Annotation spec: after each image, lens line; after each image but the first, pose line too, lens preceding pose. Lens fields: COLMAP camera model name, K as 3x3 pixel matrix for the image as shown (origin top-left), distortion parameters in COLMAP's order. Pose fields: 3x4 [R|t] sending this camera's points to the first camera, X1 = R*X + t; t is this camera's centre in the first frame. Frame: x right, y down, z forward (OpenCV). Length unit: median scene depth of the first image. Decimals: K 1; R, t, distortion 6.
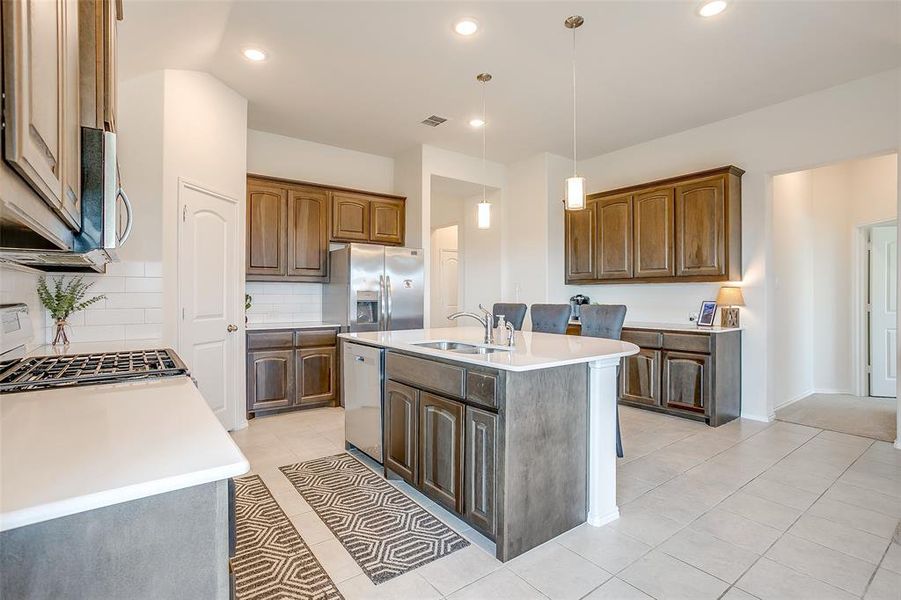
lens RADIAL K [[427.1, 0, 450.5], [0, 427.1, 300.0], [0, 0, 1]] dist [-0.001549, -0.000257]
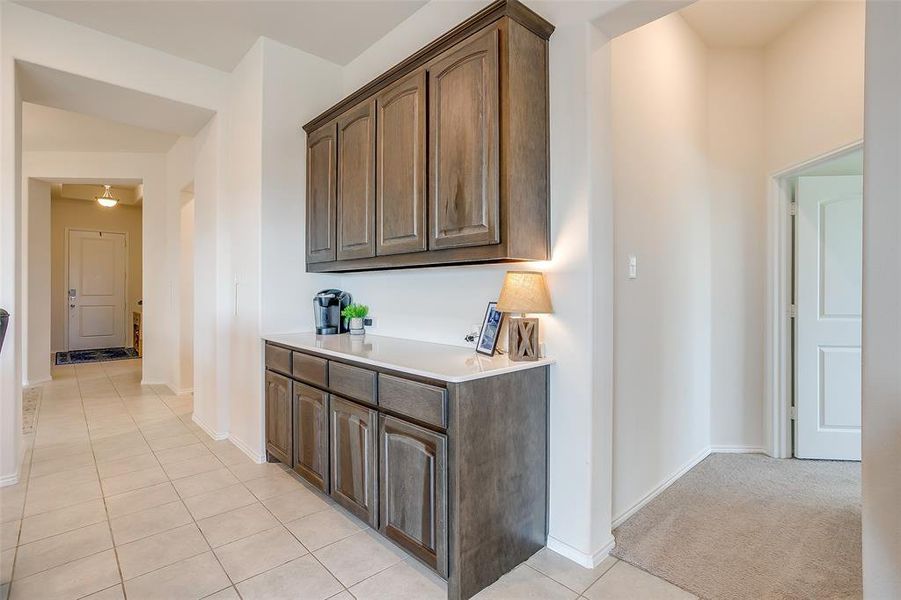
lens RADIAL K [[435.0, 0, 421.0], [0, 435.0, 297.0], [0, 0, 1]] dist [-0.039213, -0.000184]
pose [[0.998136, -0.002072, 0.060990, 0.511312], [0.001954, 0.999996, 0.001990, -0.004307], [-0.060994, -0.001867, 0.998136, 0.533329]]
